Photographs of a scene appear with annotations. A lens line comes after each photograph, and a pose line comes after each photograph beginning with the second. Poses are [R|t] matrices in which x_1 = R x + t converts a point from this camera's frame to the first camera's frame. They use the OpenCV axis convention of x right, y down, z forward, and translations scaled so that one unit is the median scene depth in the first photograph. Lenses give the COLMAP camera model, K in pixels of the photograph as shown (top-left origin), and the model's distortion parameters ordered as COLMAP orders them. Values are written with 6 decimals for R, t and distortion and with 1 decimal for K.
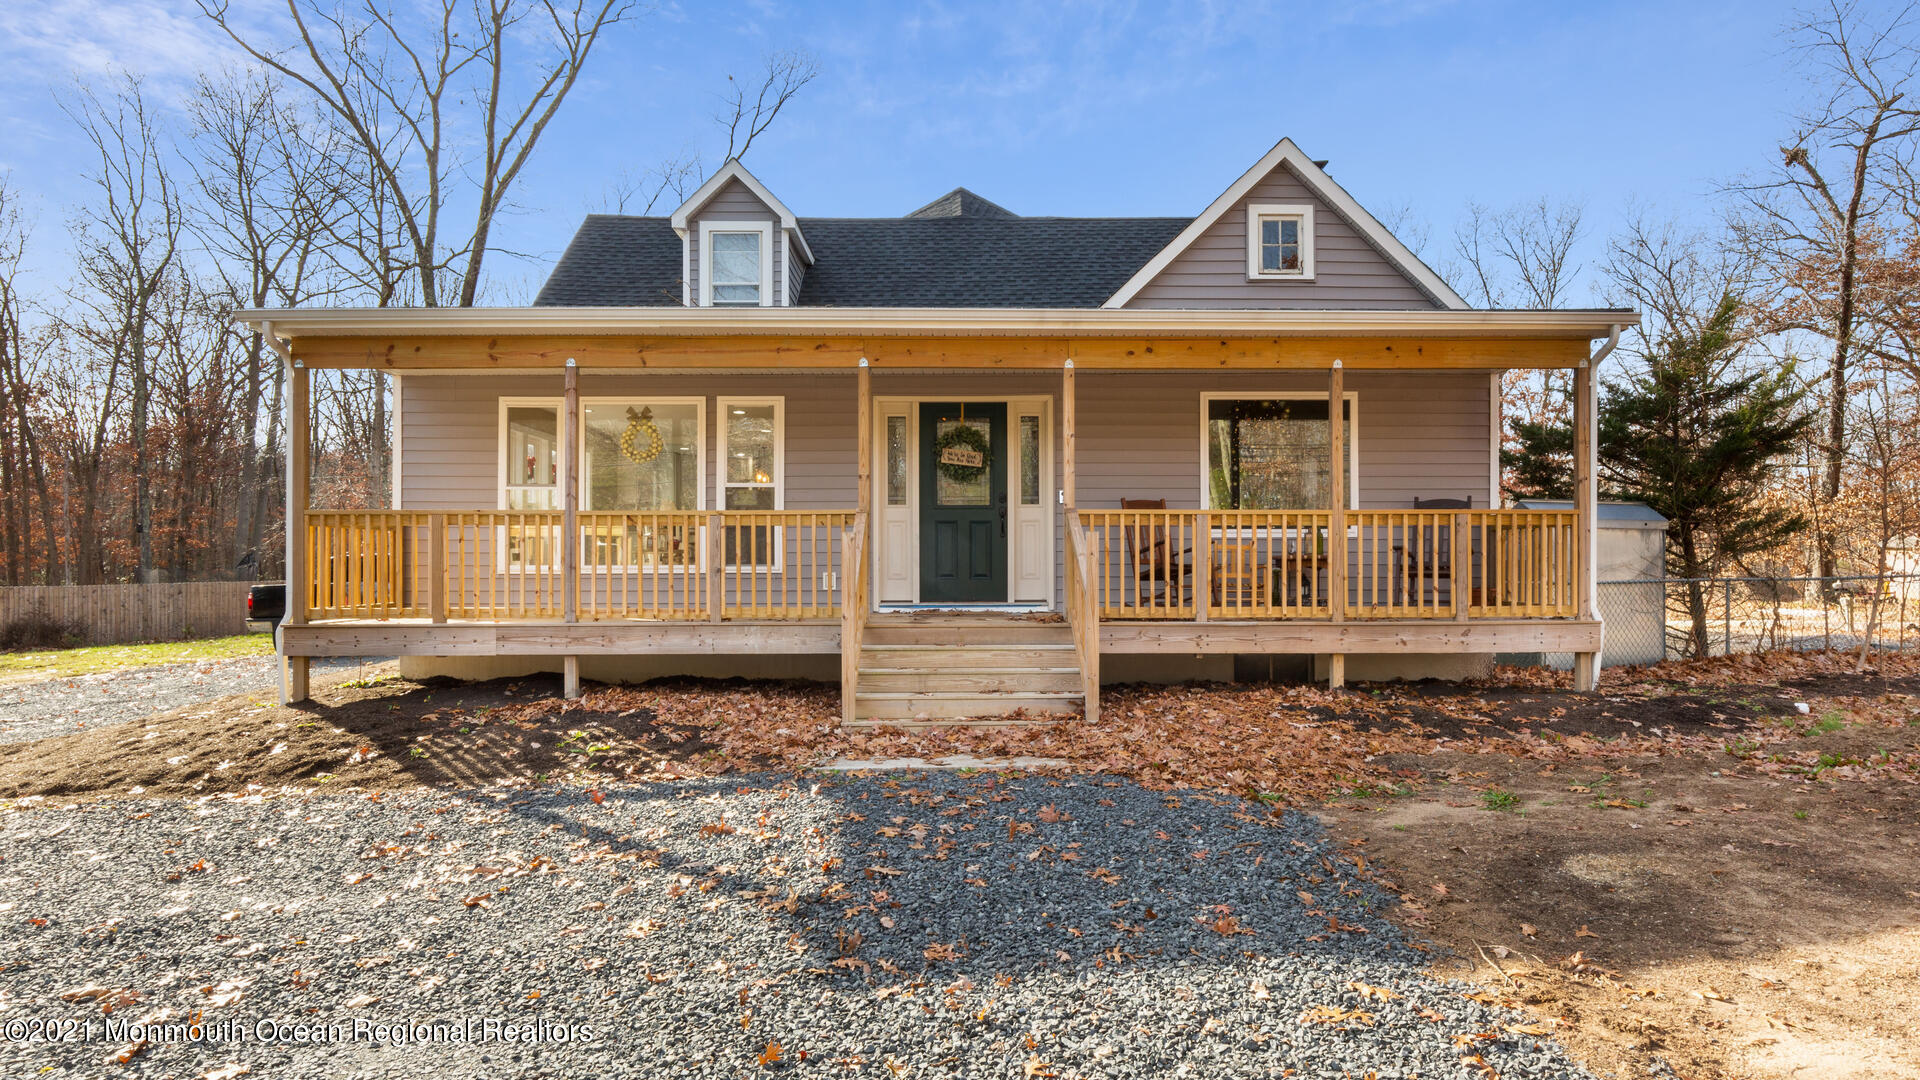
lens RADIAL K [[1125.7, 0, 960.0], [0, 1125.7, 540.0], [0, 0, 1]] dist [0.001897, -0.001488]
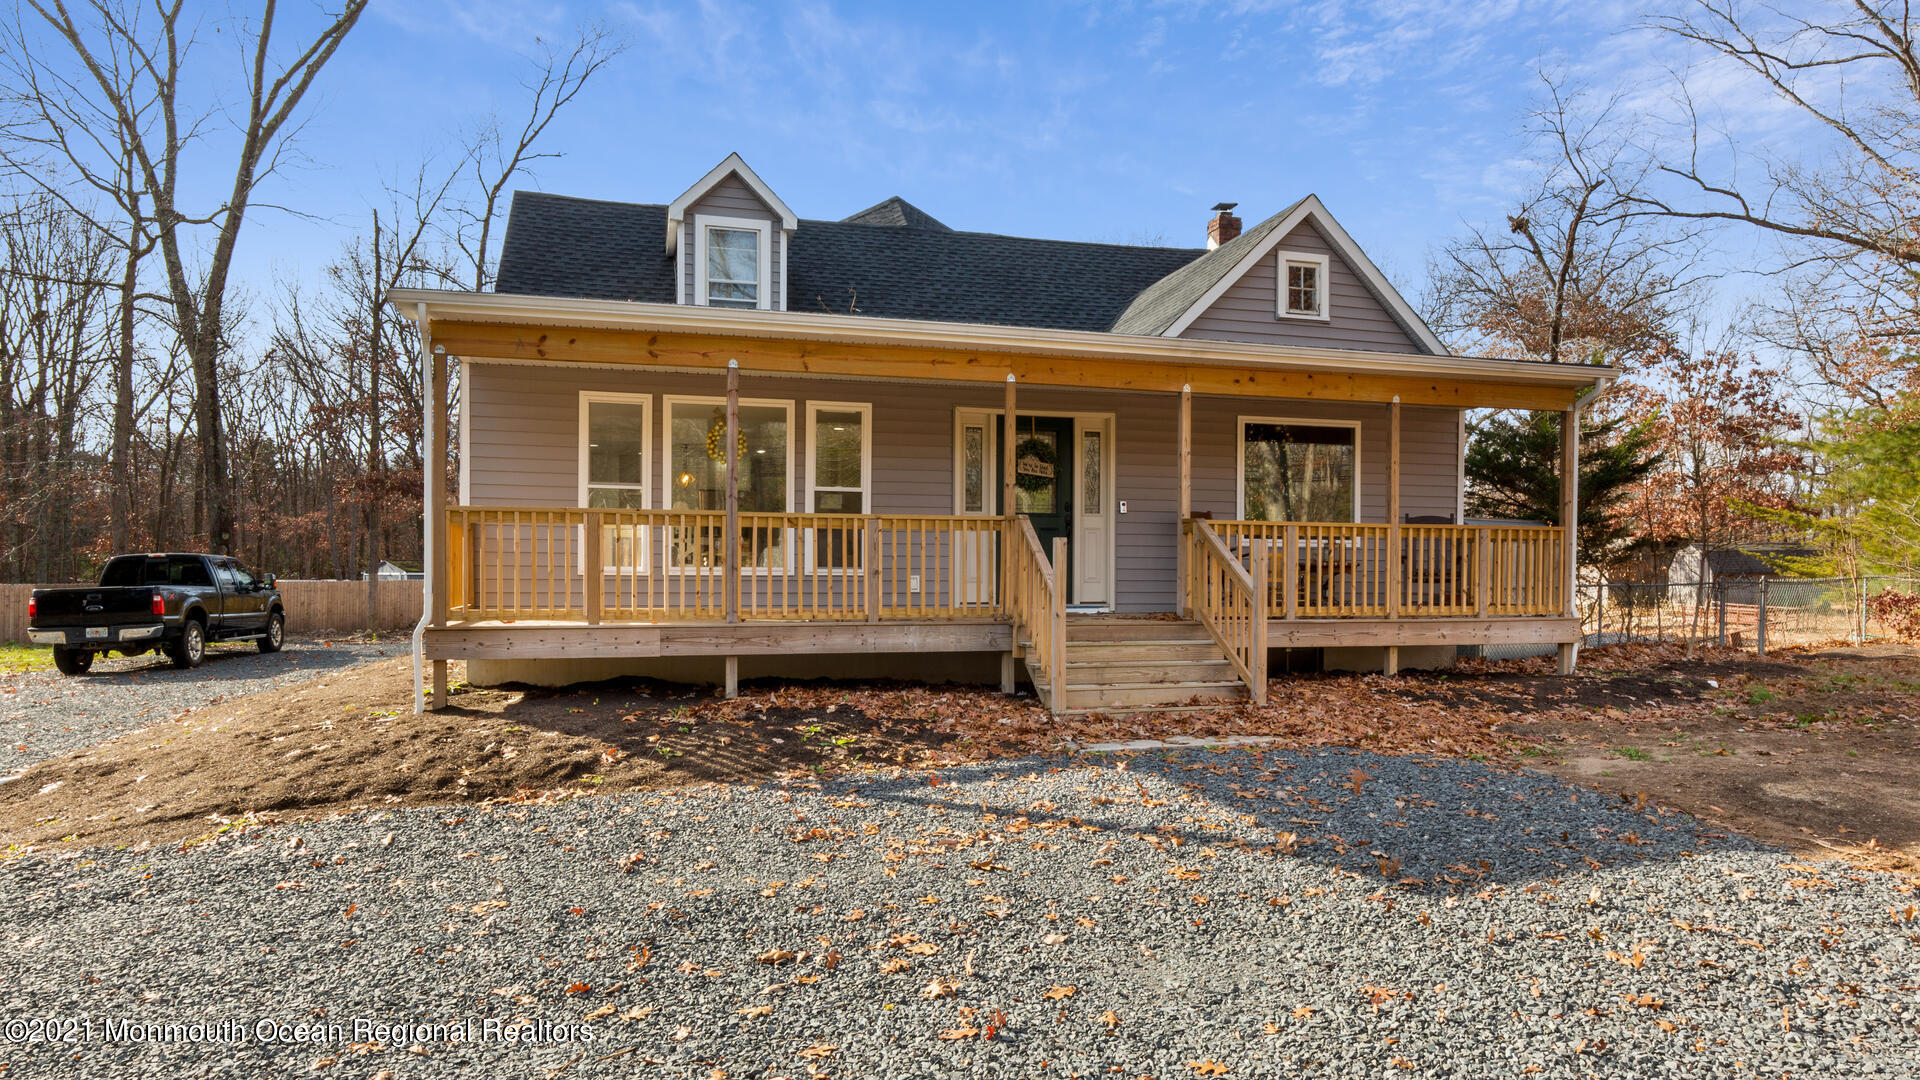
lens RADIAL K [[1157.6, 0, 962.1], [0, 1157.6, 572.9], [0, 0, 1]] dist [0.002272, -0.001250]
pose [[0.965462, 0.005895, 0.260477, -0.348812], [-0.011691, 0.999717, 0.020708, 0.003898], [-0.260281, -0.023038, 0.965258, -0.041992]]
